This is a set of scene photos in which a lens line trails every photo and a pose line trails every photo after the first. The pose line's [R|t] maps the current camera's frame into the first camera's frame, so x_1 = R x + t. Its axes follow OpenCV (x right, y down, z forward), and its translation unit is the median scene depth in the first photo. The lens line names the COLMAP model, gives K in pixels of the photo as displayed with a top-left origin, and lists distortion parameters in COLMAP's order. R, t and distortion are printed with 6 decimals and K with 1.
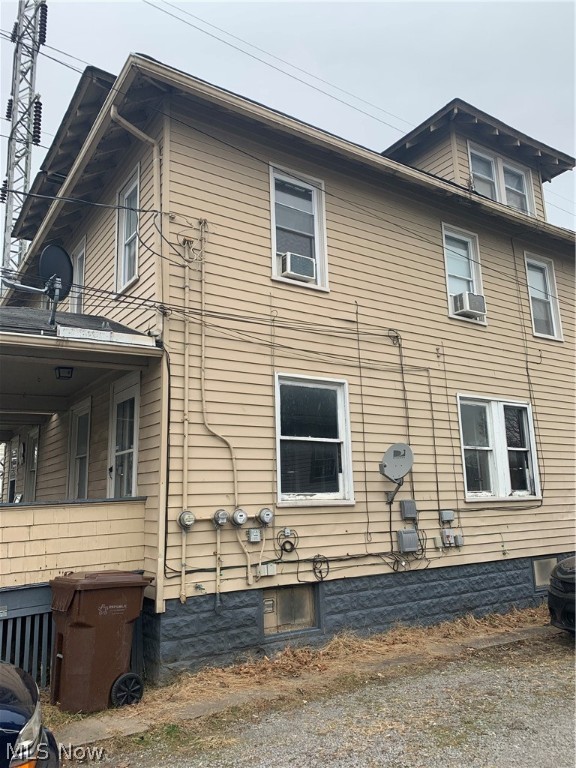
lens RADIAL K [[580.4, 0, 288.0], [0, 580.4, 384.0], [0, 0, 1]] dist [0.080697, -0.066530]
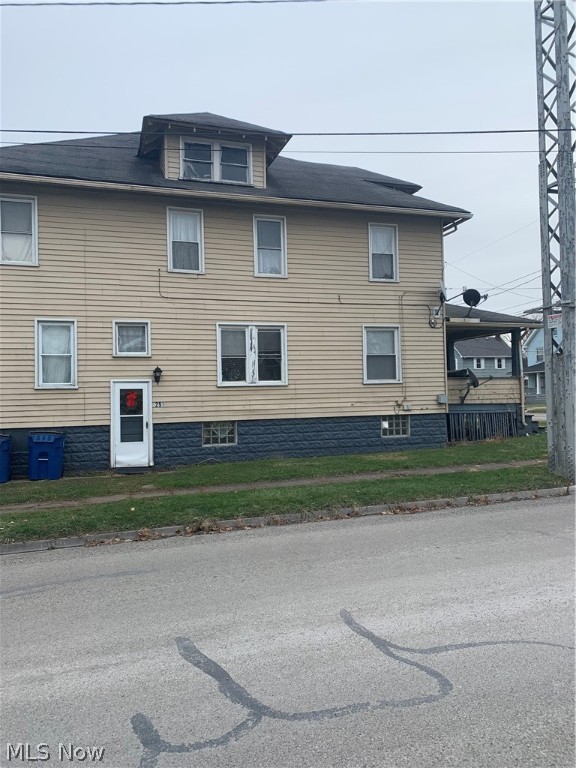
lens RADIAL K [[224.4, 0, 288.0], [0, 224.4, 384.0], [0, 0, 1]] dist [0.011955, -0.001498]
pose [[0.892905, 0.013170, -0.450052, 0.696430], [0.079849, 0.979095, 0.187073, 0.075834], [0.443108, -0.202974, 0.873188, 0.459959]]
